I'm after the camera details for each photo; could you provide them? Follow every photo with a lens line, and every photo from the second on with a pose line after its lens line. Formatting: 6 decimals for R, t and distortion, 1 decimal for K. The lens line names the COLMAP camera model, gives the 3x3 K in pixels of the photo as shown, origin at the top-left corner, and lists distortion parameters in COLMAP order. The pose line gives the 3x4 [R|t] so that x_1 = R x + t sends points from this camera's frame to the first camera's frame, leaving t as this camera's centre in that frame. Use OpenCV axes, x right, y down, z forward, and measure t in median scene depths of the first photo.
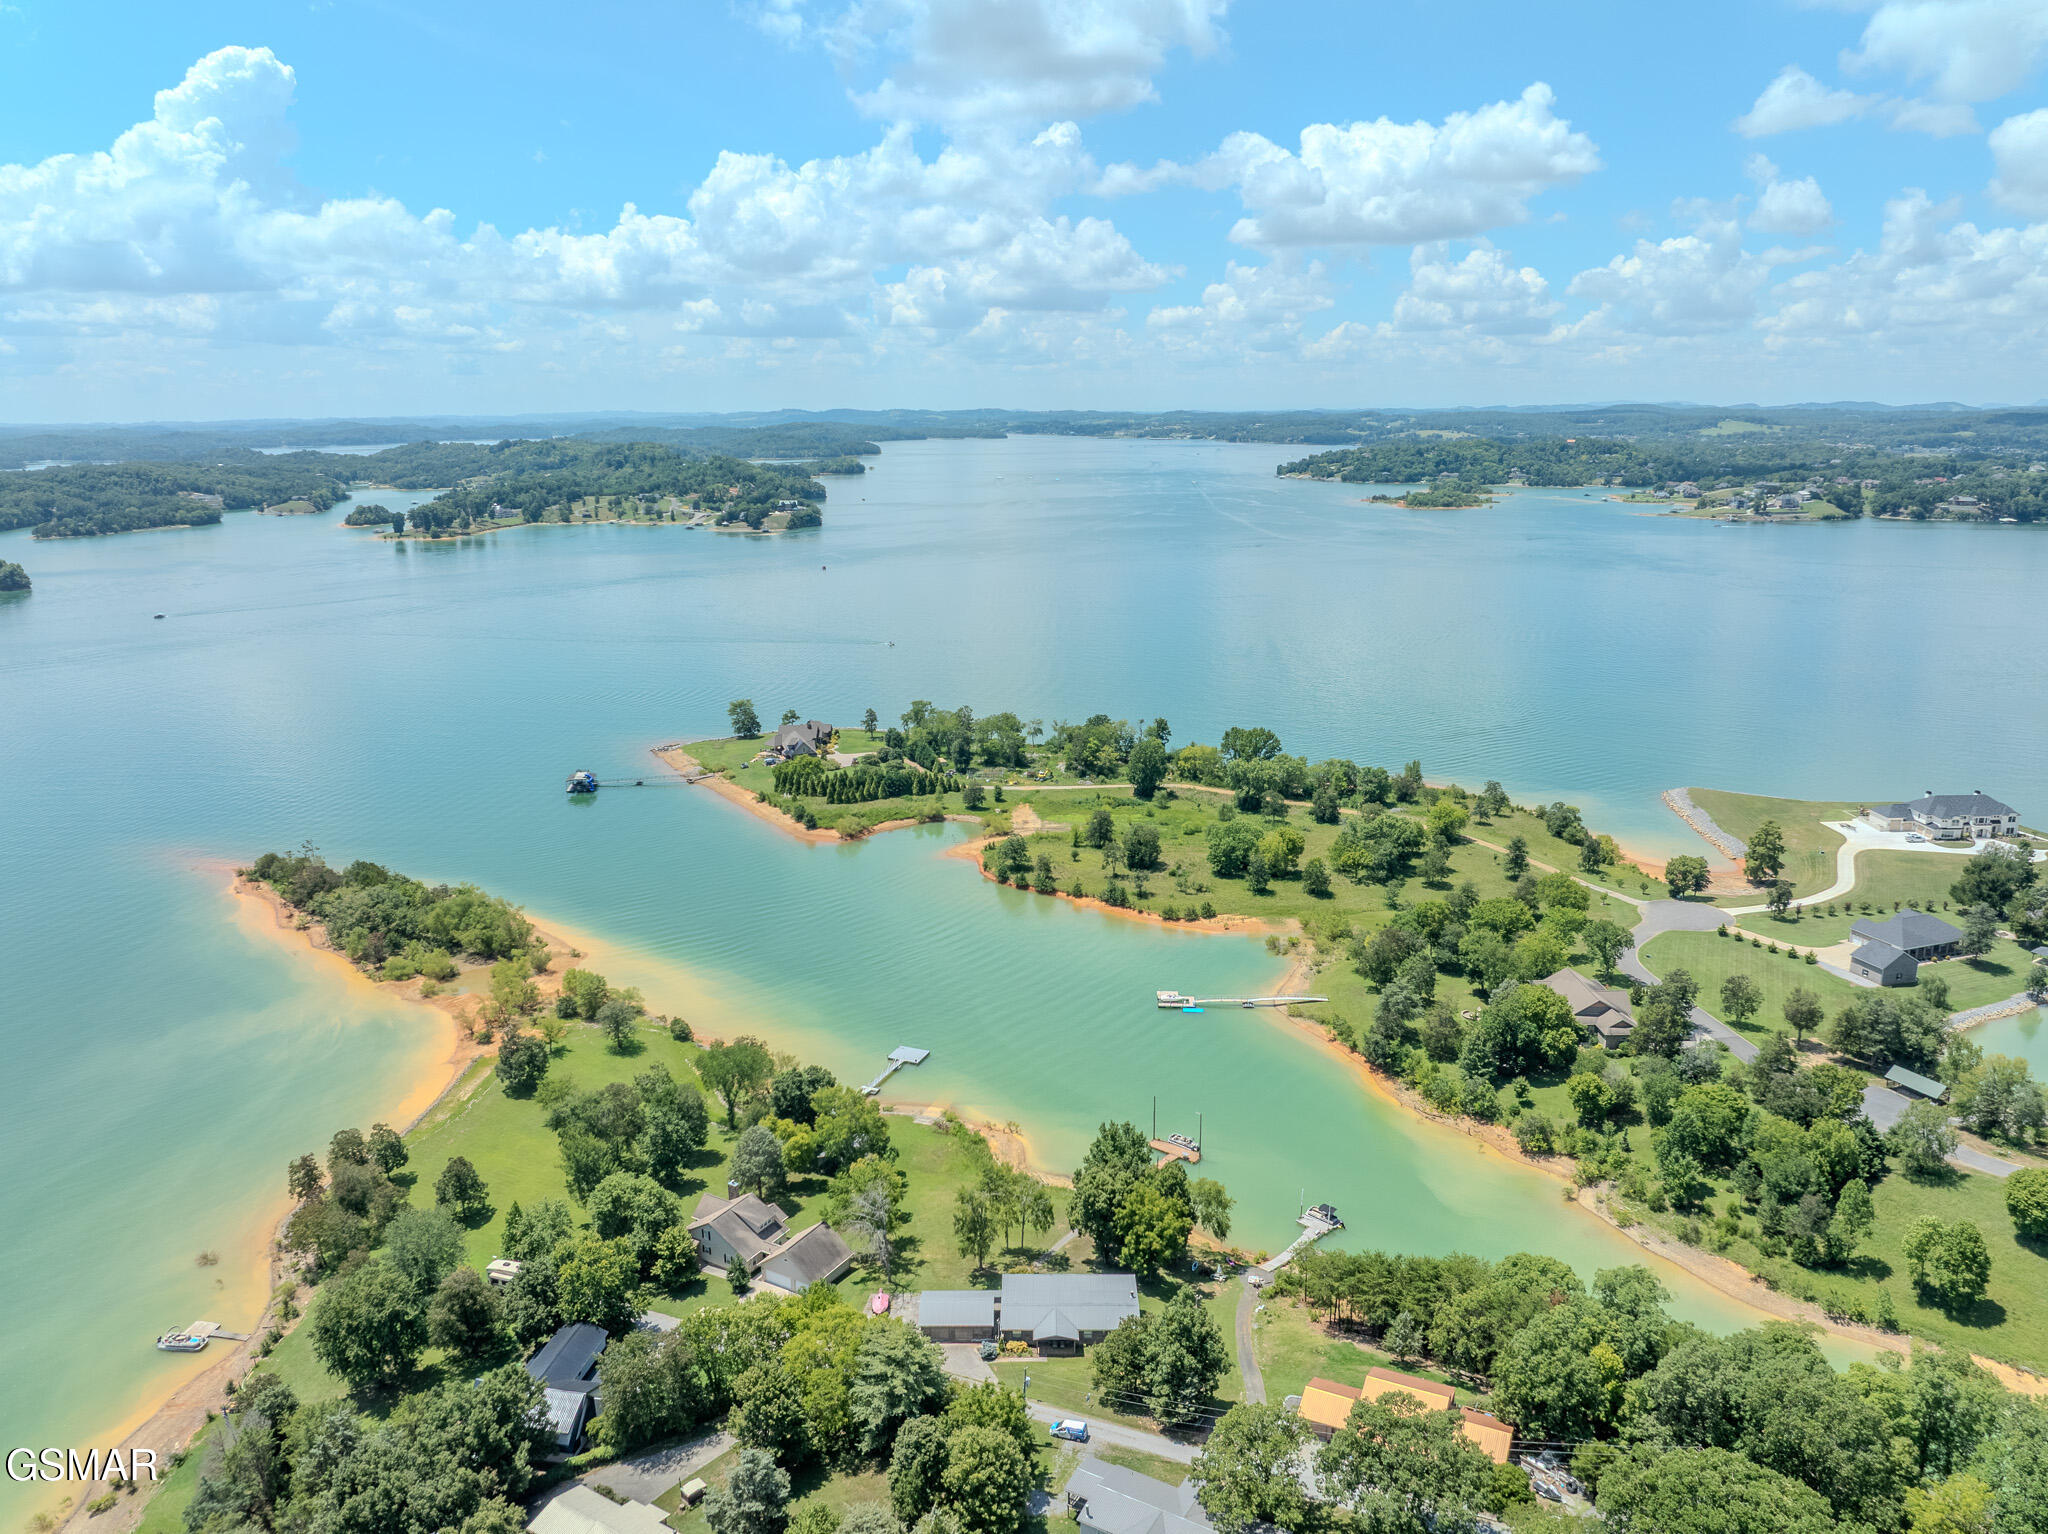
lens RADIAL K [[1441.6, 0, 1028.5], [0, 1441.6, 776.3], [0, 0, 1]] dist [-0.036659, 0.004357]
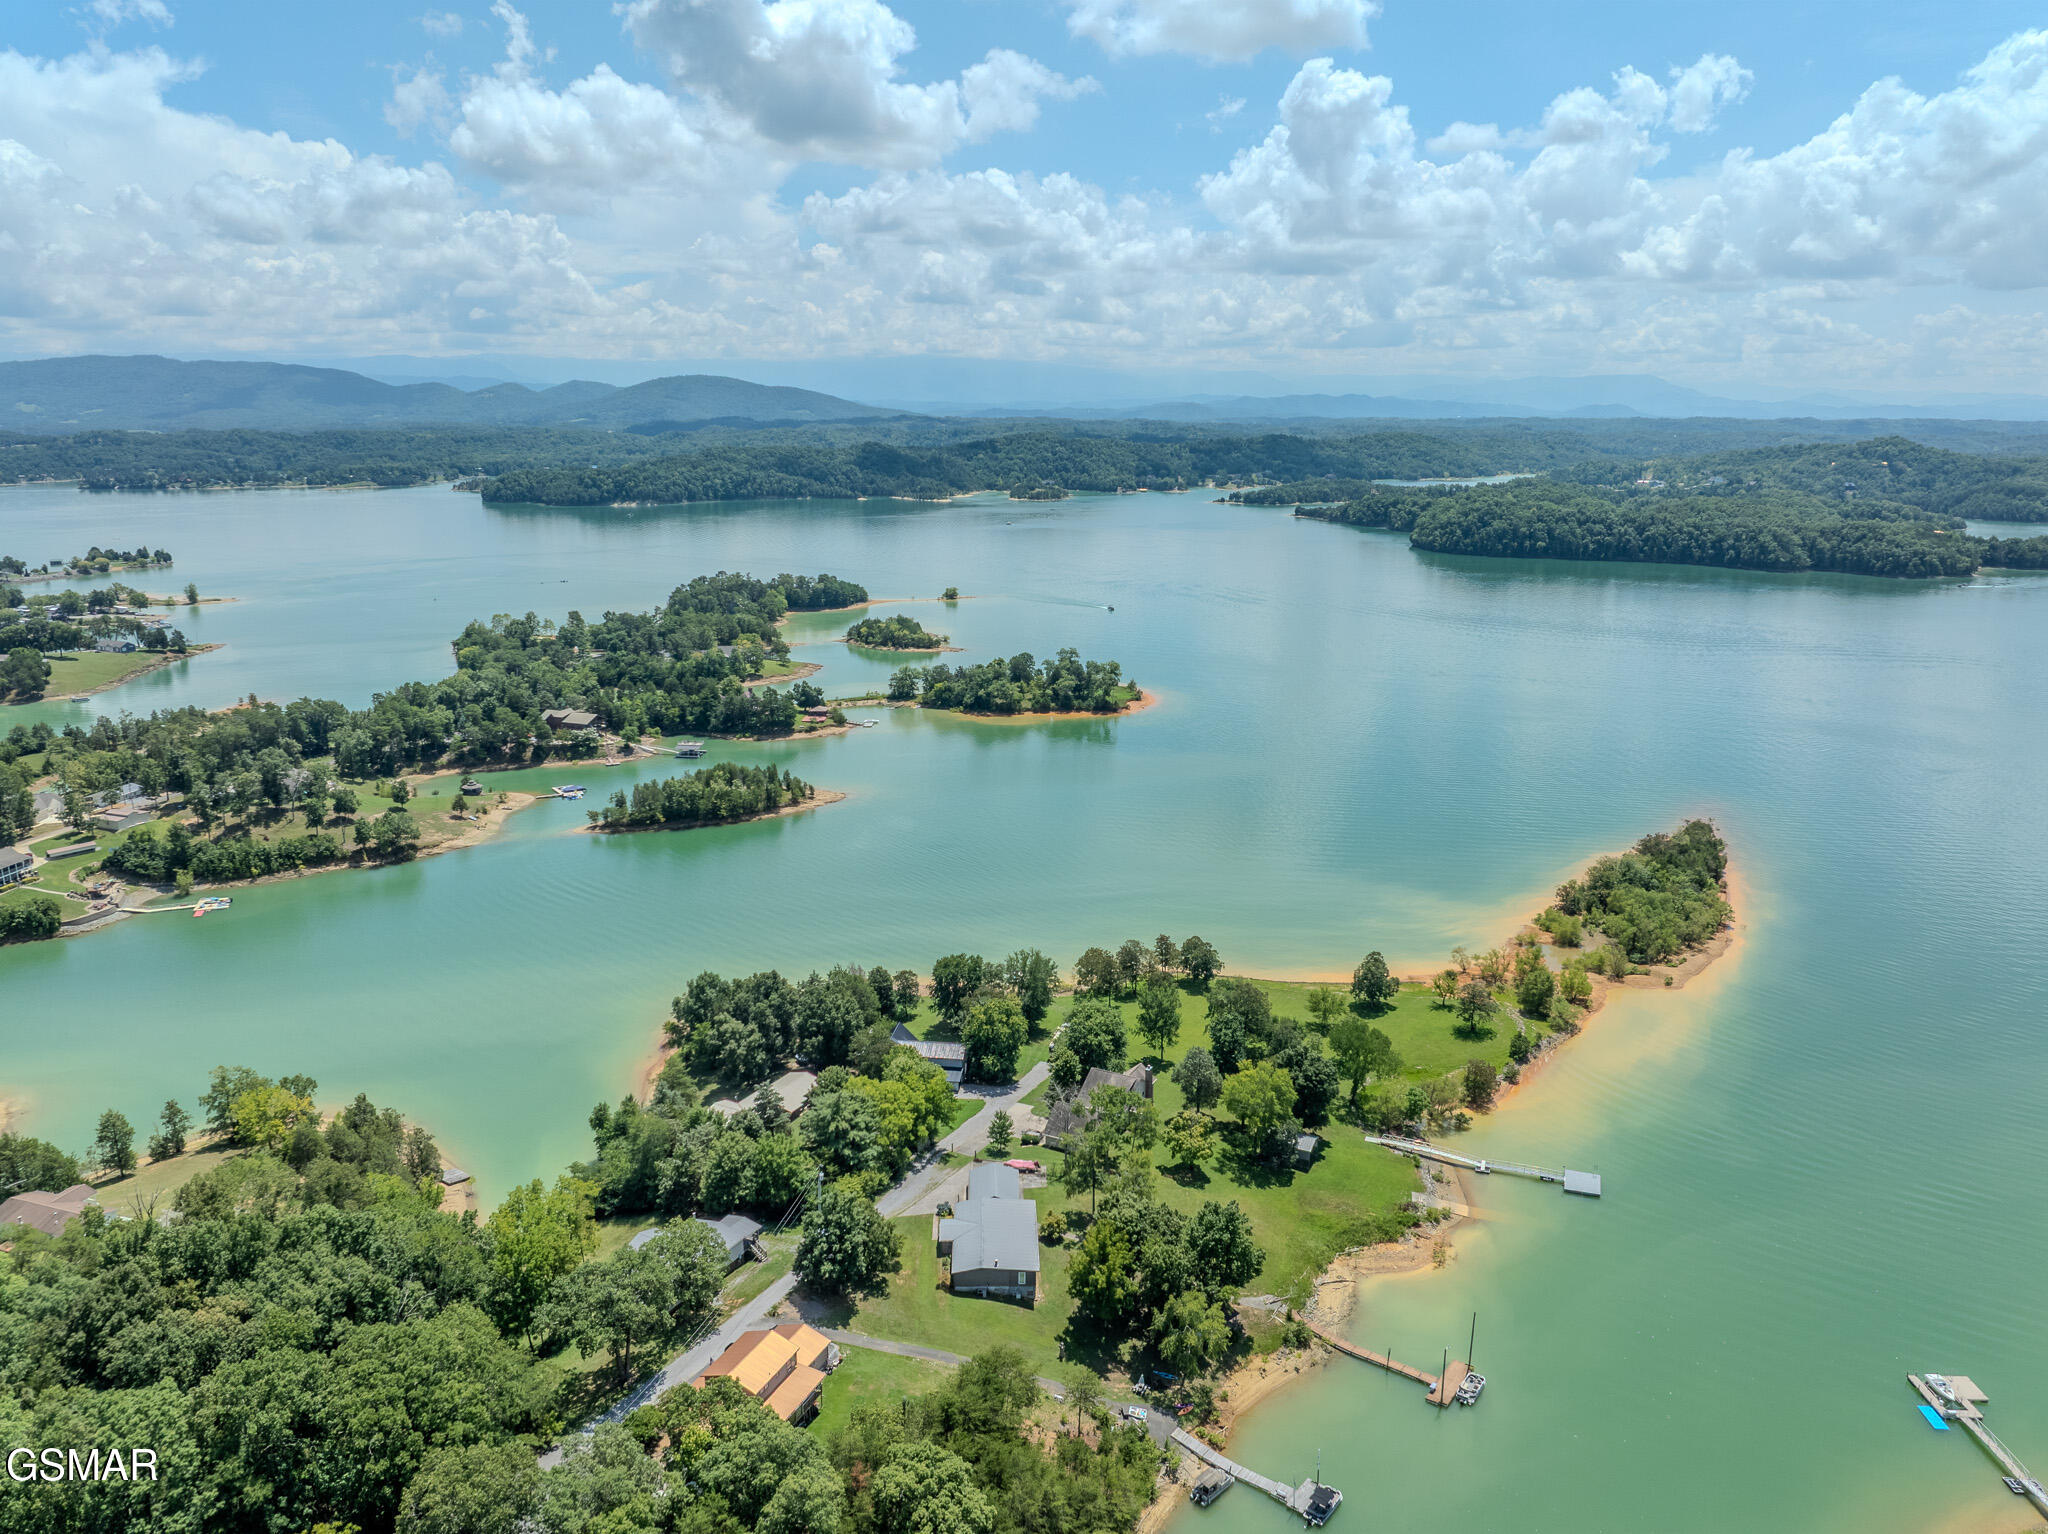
lens RADIAL K [[1441.6, 0, 1018.7], [0, 1441.6, 768.2], [0, 0, 1]] dist [-0.036659, 0.004357]
pose [[0.034107, 0.249068, -0.967885, 0.396174], [-0.249424, 0.939925, 0.233084, -0.088539], [0.967794, 0.233464, 0.094181, 0.334186]]
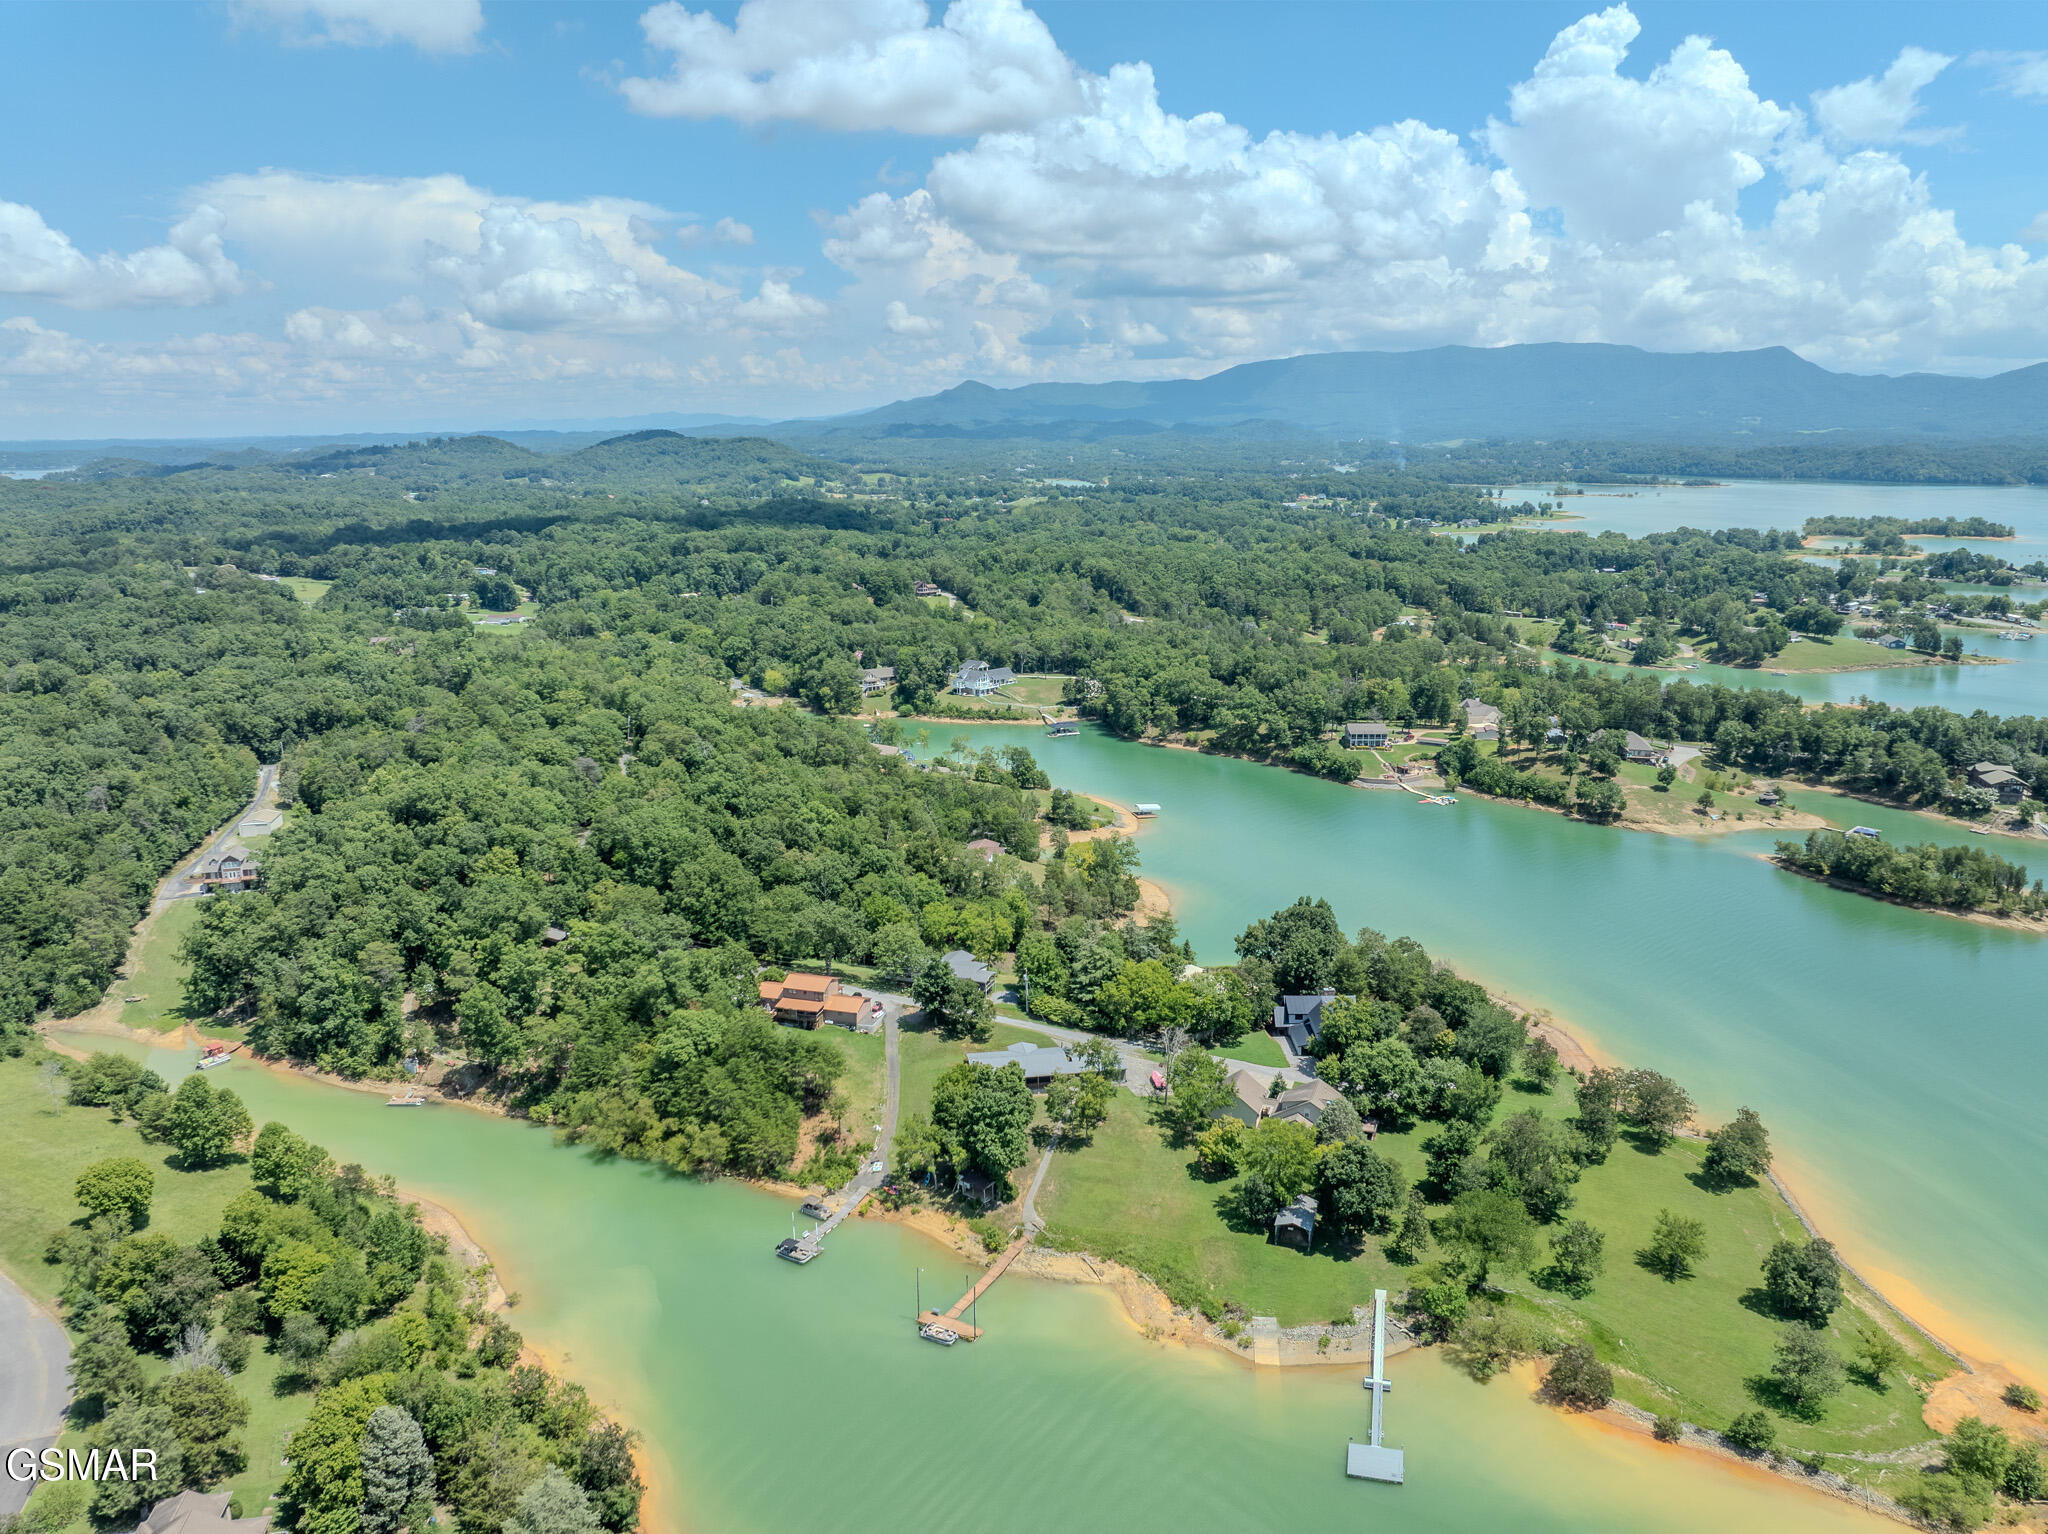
lens RADIAL K [[1441.6, 0, 1022.9], [0, 1441.6, 764.8], [0, 0, 1]] dist [-0.036659, 0.004357]
pose [[-0.986612, 0.049349, -0.155438, 0.090734], [-0.028770, 0.885502, 0.463745, -0.215031], [0.160526, 0.462008, -0.872227, 0.835519]]
